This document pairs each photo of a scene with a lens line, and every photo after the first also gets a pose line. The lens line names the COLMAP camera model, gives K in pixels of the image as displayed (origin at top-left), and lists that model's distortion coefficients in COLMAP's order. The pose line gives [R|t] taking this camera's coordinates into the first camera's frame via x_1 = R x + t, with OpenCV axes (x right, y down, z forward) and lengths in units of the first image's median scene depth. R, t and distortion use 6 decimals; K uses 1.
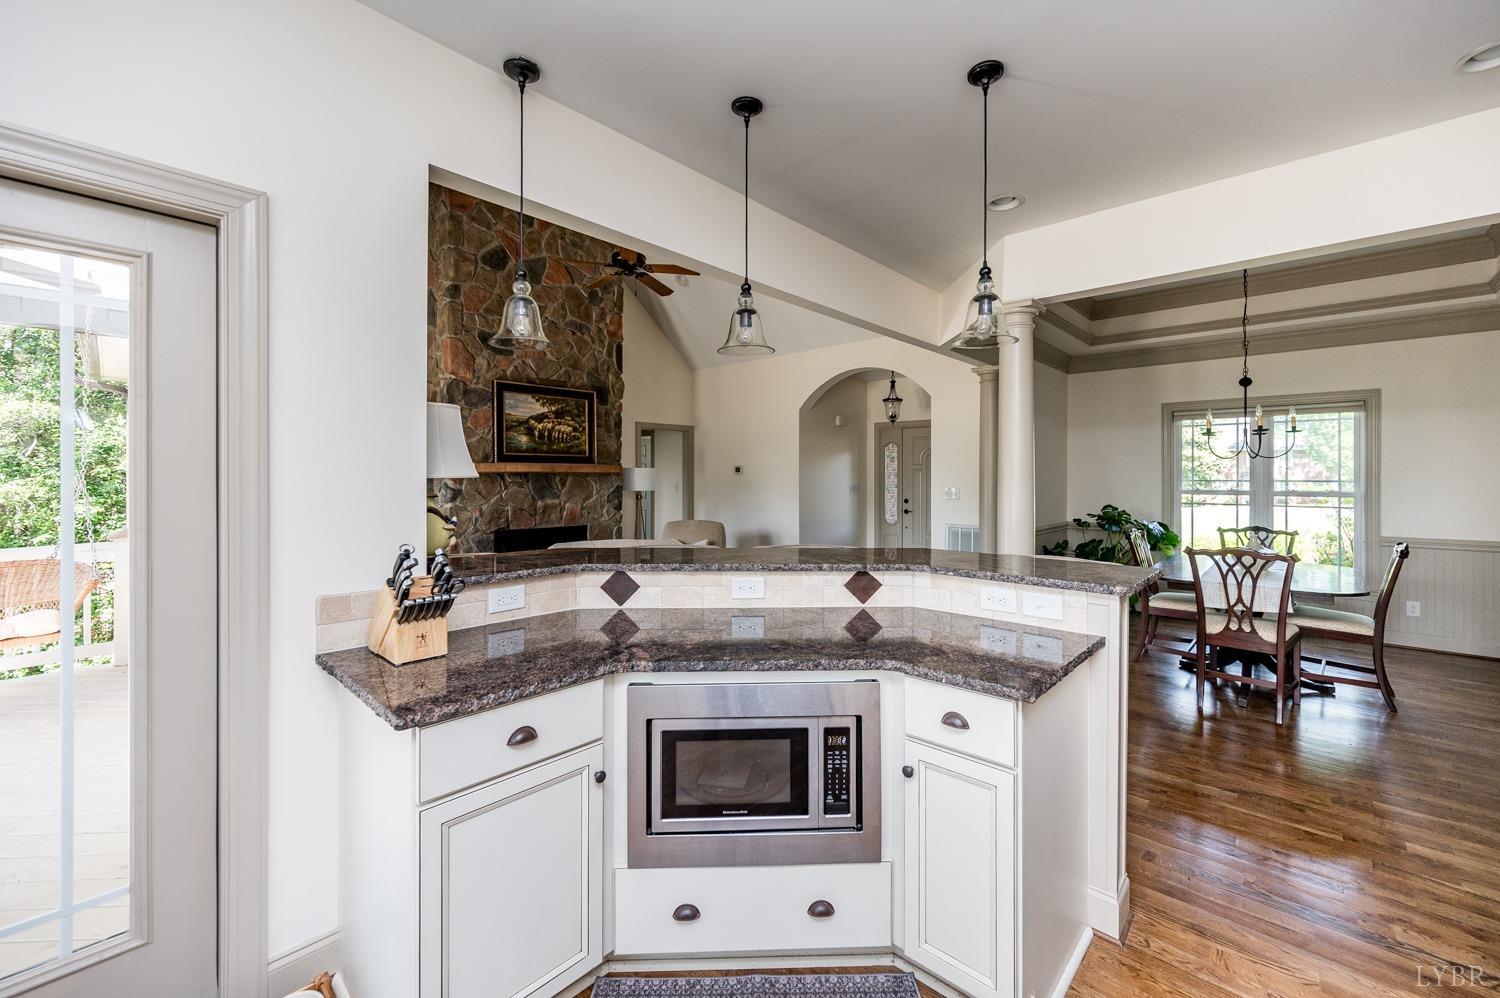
lens RADIAL K [[602.4, 0, 756.7], [0, 602.4, 476.8], [0, 0, 1]] dist [-0.000789, 0.000107]
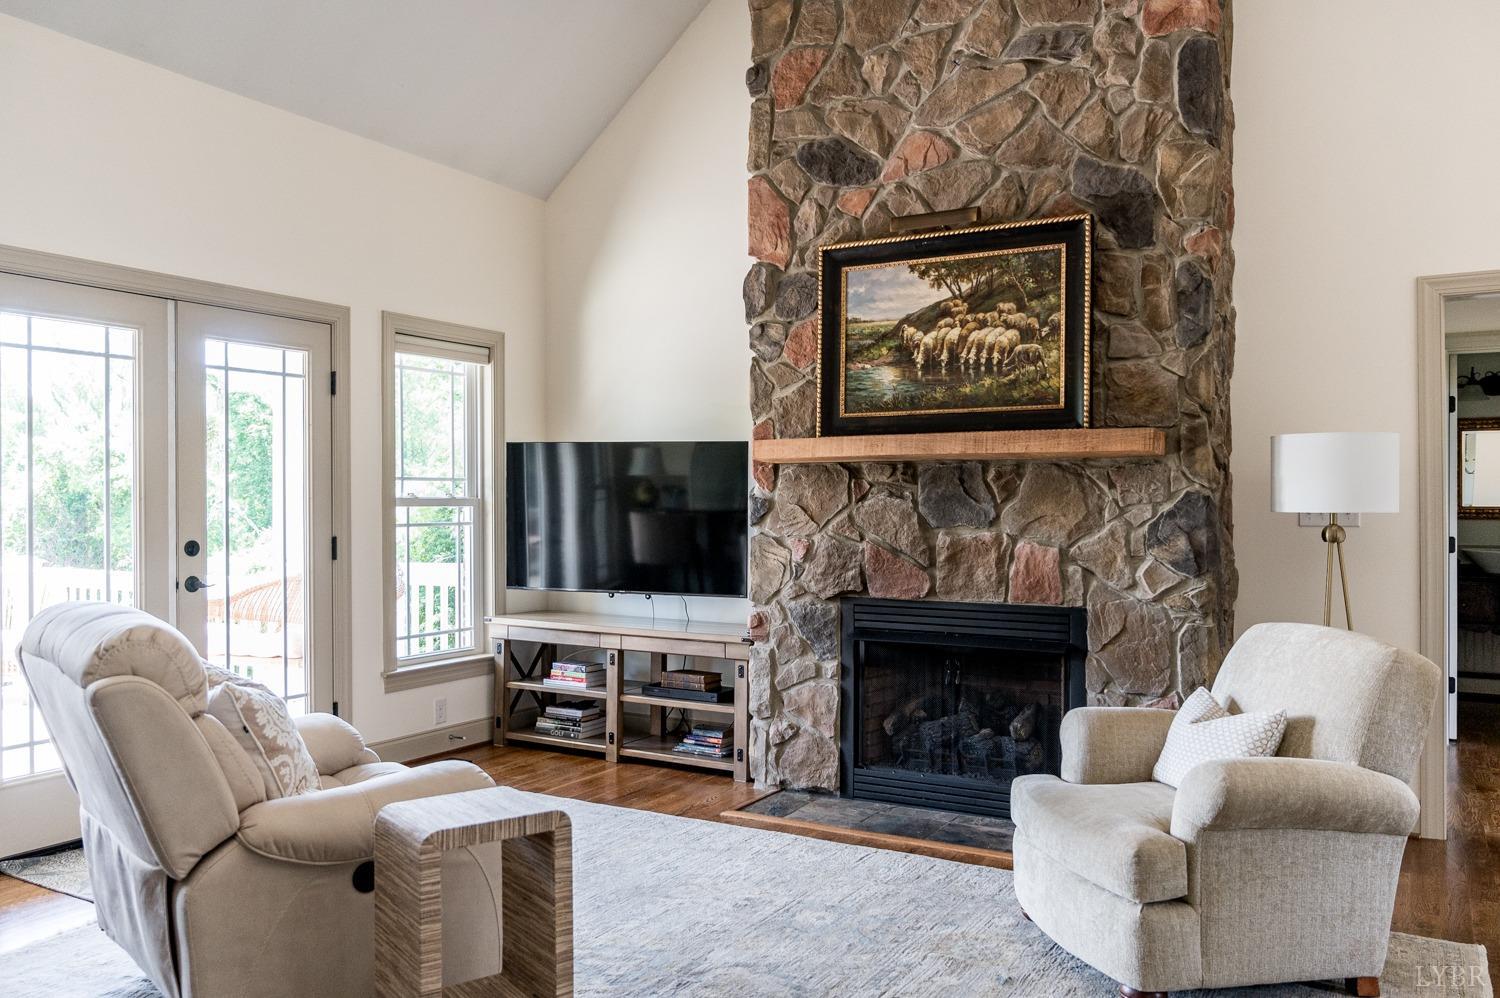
lens RADIAL K [[1165.4, 0, 745.9], [0, 1165.4, 507.9], [0, 0, 1]] dist [-0.012342, 0.008974]
pose [[0.221748, 0.003289, -0.975098, 0.607269], [-0.000038, 0.999994, 0.003365, 0.039395], [0.975104, -0.000709, 0.221747, 1.250429]]
